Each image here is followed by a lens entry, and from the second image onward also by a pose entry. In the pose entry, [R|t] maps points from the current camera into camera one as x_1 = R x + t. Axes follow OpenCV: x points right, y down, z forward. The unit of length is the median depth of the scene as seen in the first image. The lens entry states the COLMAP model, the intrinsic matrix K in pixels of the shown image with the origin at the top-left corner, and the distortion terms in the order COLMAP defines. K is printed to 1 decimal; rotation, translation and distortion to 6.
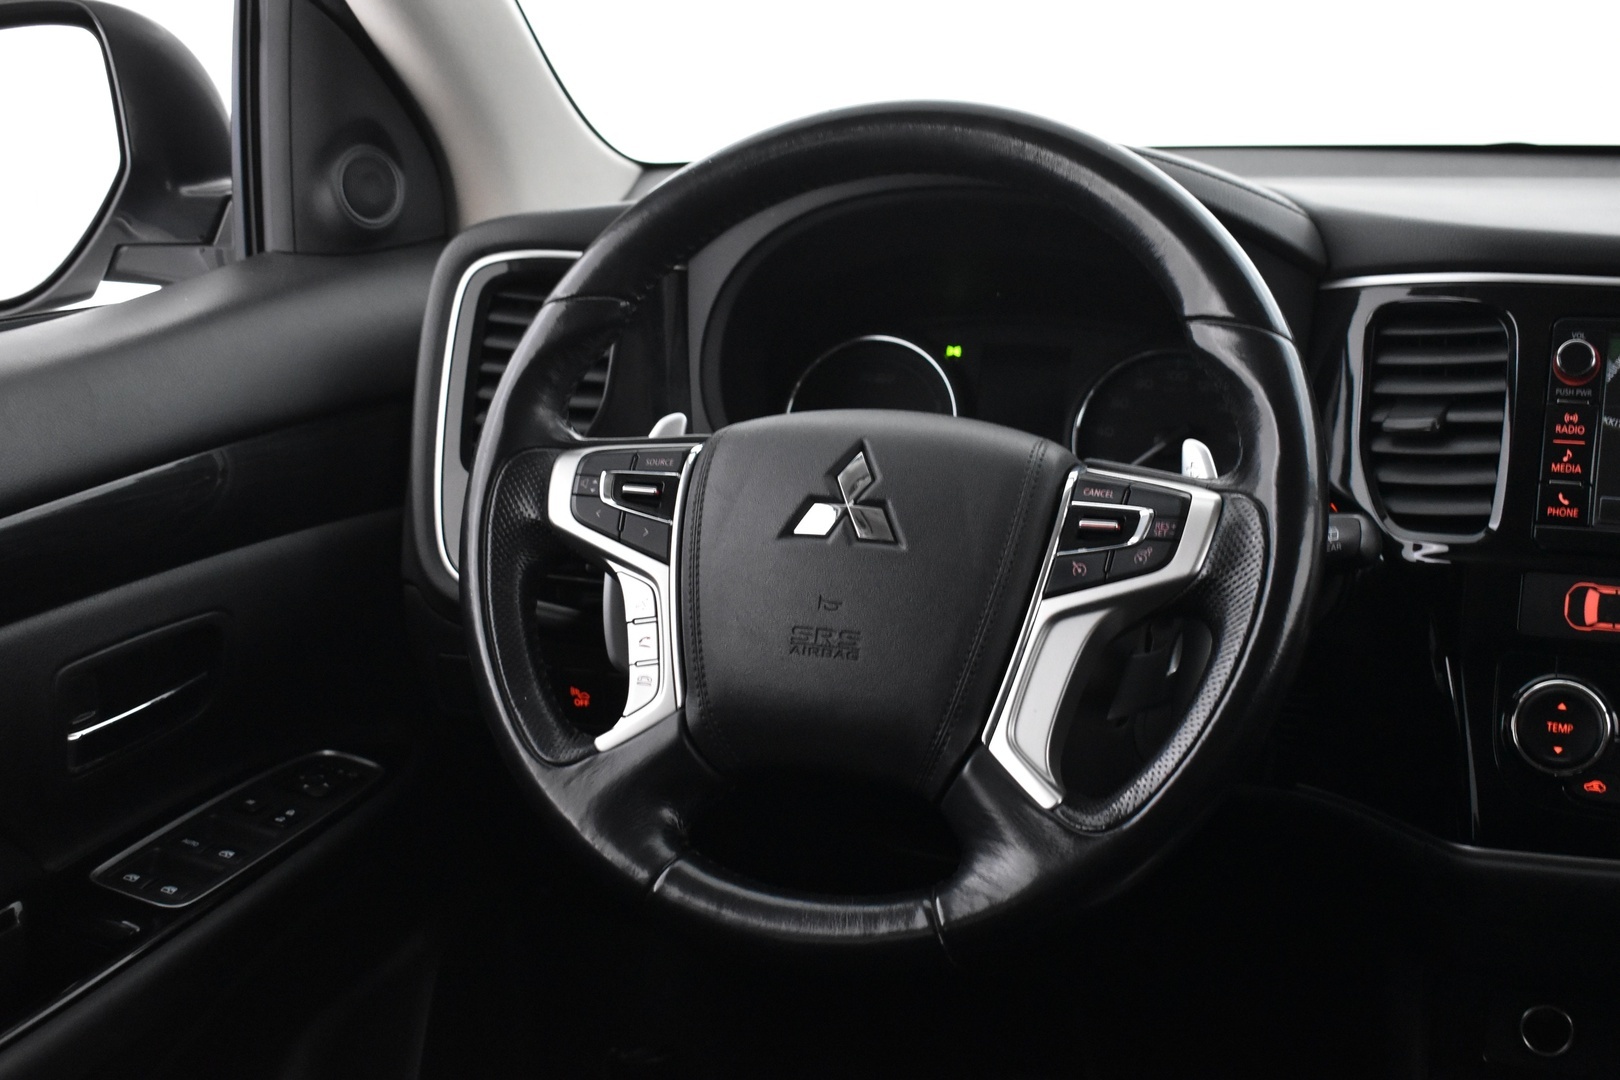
lens RADIAL K [[1974.9, 0, 809.2], [0, 1974.9, 536.5], [0, 0, 1]] dist [-0.060492, 0.000000]
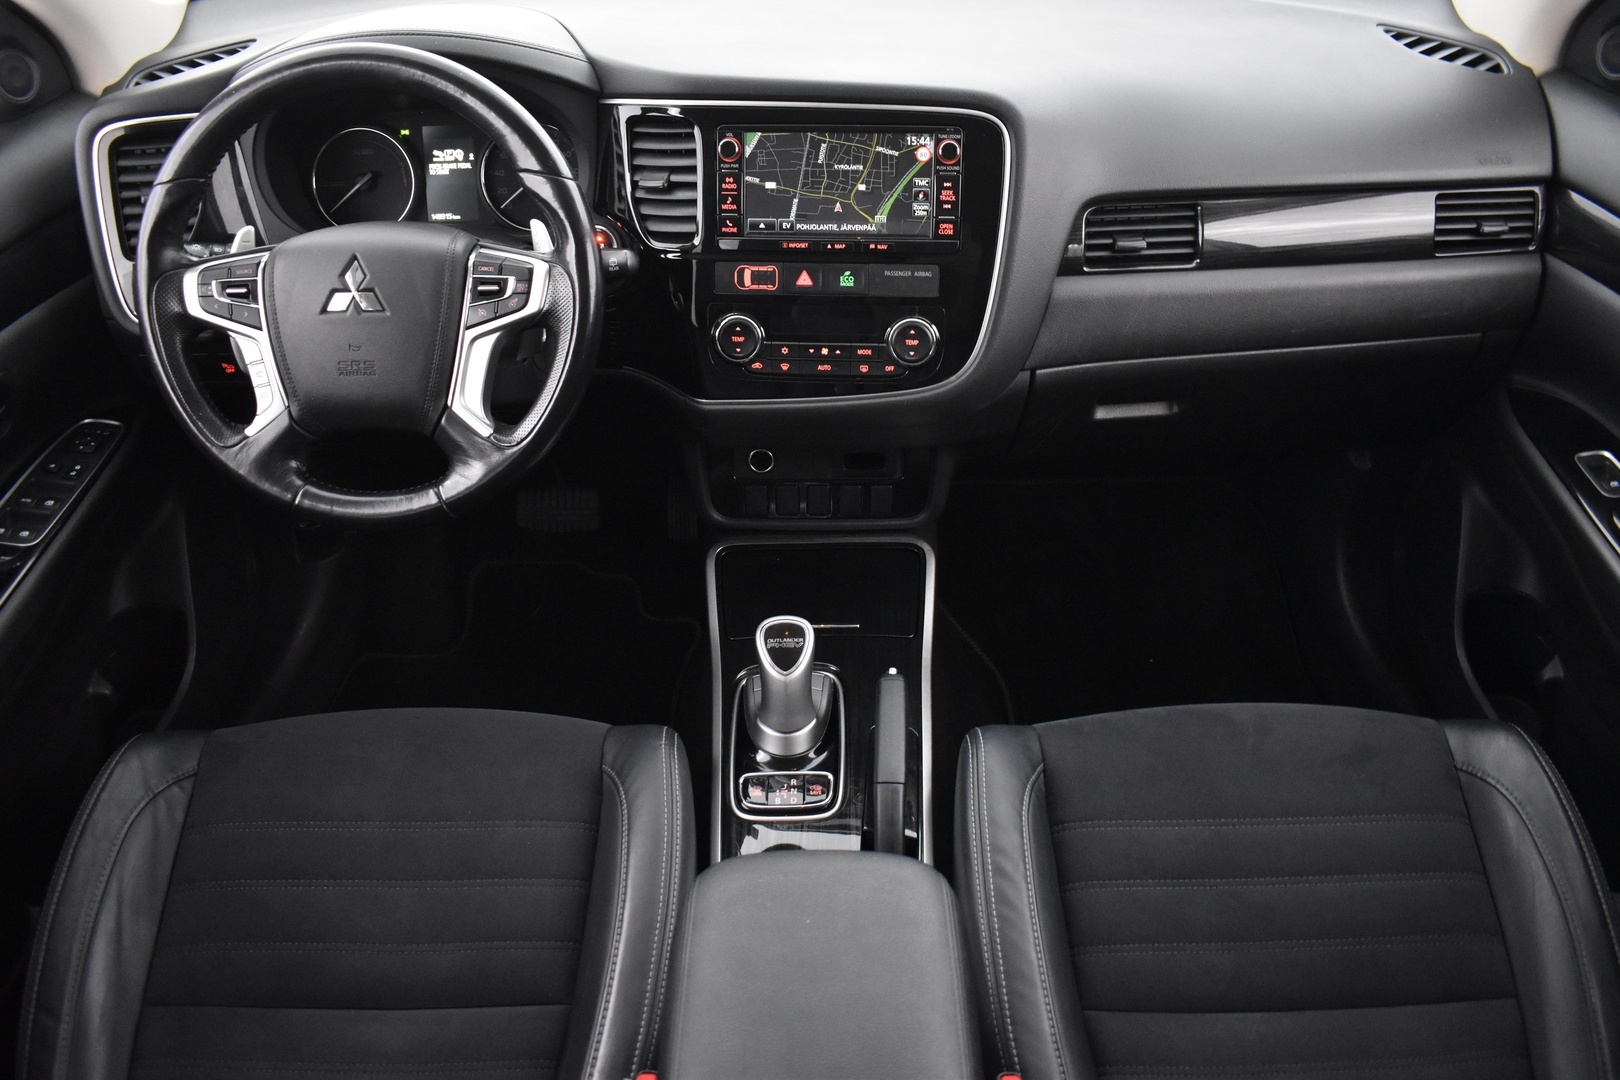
lens RADIAL K [[1254.4, 0, 814.9], [0, 1254.4, 530.4], [0, 0, 1]] dist [-0.097190, 0.014465]
pose [[0.941917, -0.200884, 0.269144, 0.067922], [0.081099, 0.913722, 0.398164, -0.229024], [-0.325907, -0.353210, 0.876942, -0.233897]]
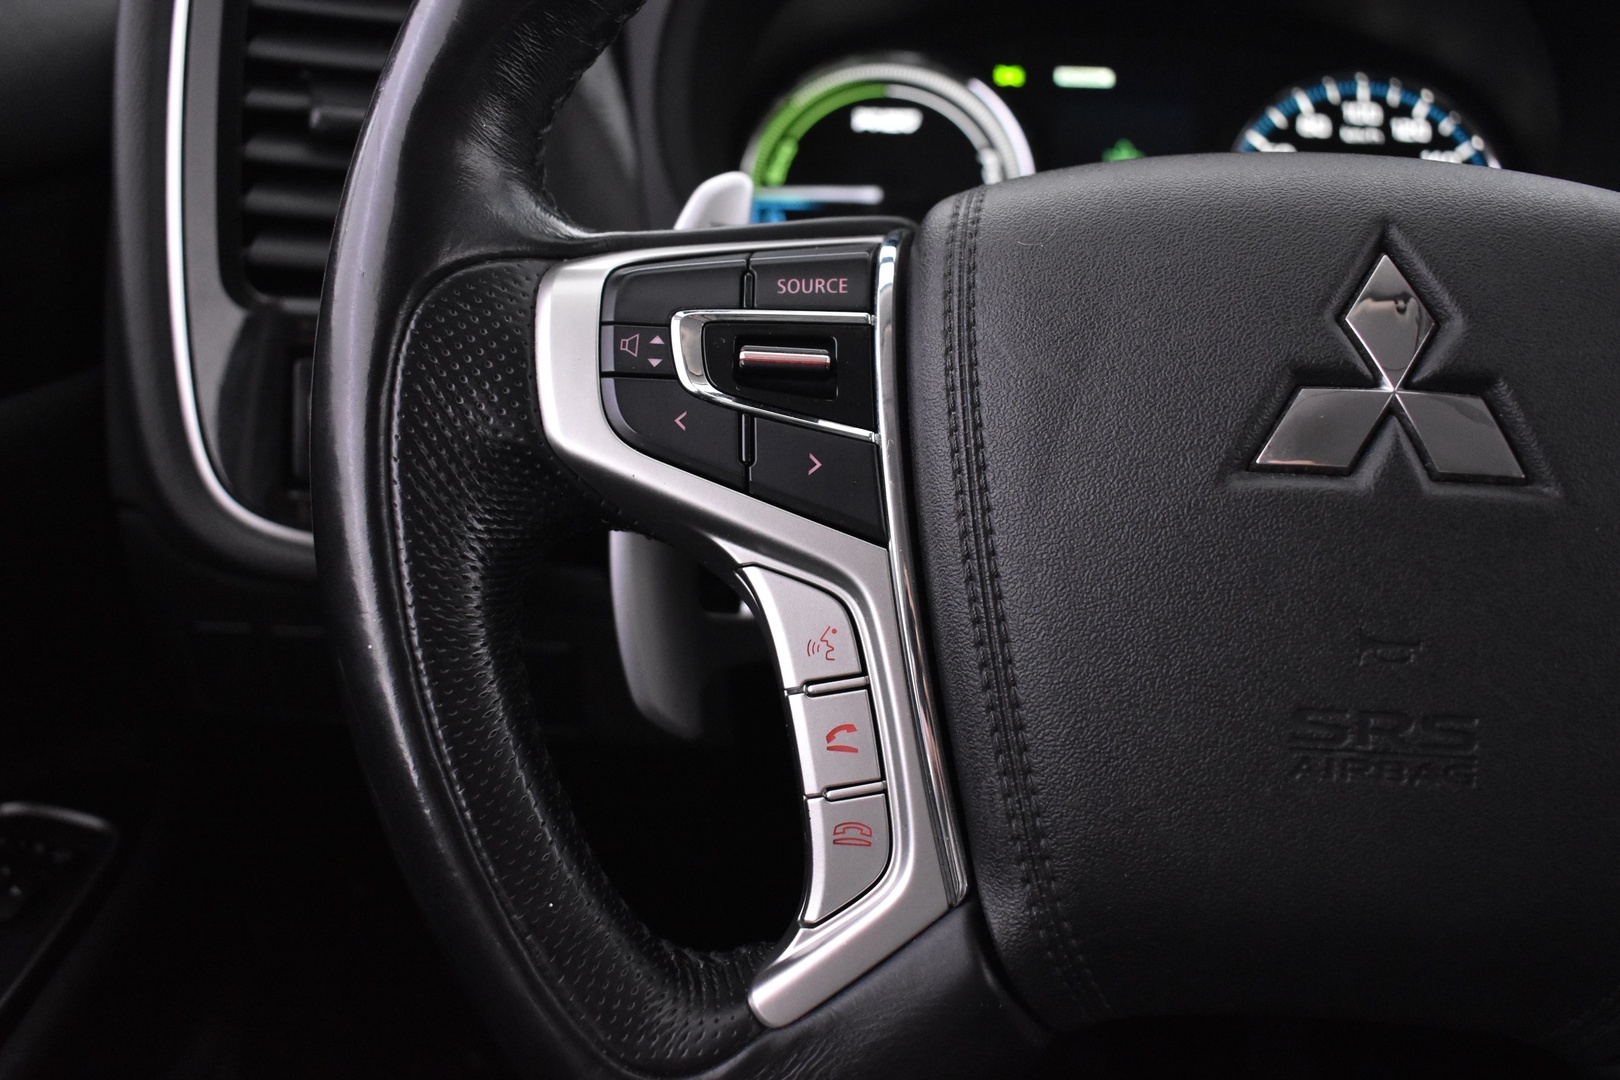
lens RADIAL K [[1508.1, 0, 819.4], [0, 1508.1, 527.1], [0, 0, 1]] dist [-0.090239, 0.000000]
pose [[0.958787, -0.079779, 0.272696, -0.168403], [0.036619, 0.986462, 0.159846, -0.039128], [-0.281757, -0.143273, 0.948729, 0.711071]]
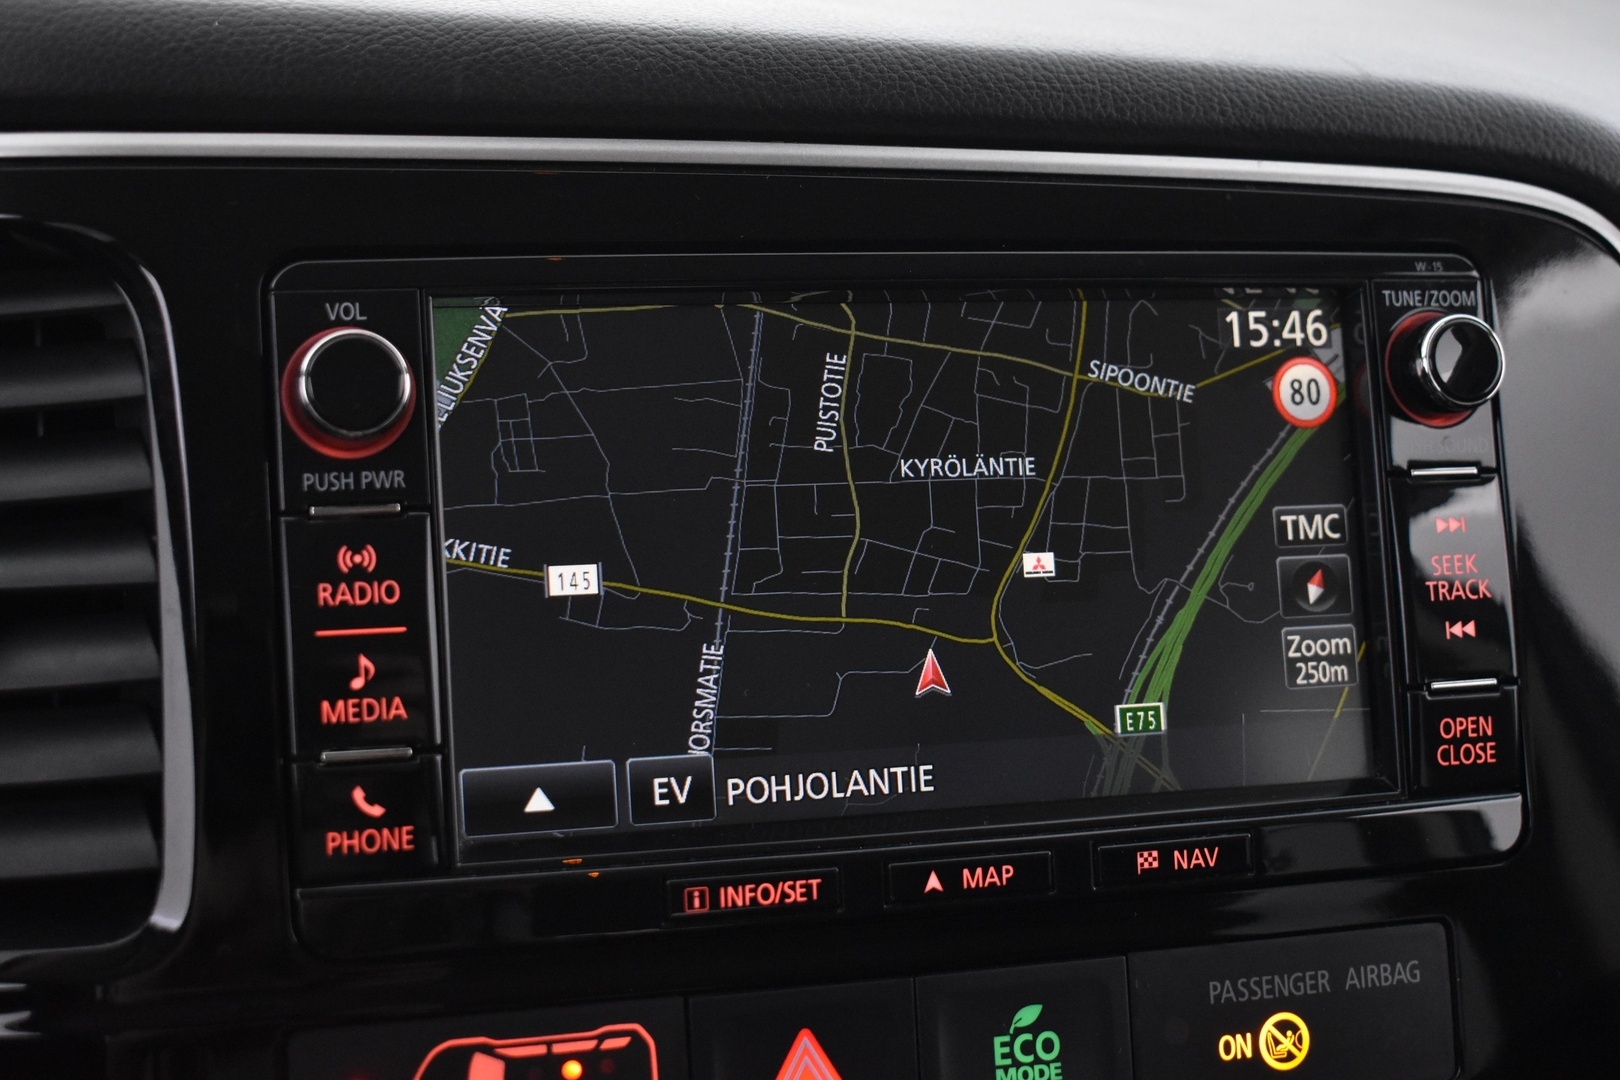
lens RADIAL K [[2402.8, 0, 795.3], [0, 2402.8, 549.4], [0, 0, 1]] dist [-0.035048, 0.000000]
pose [[0.765030, -0.140913, 0.628388, 0.187467], [0.094365, 0.989764, 0.107066, -0.100291], [-0.637043, -0.022611, 0.770497, 0.634959]]
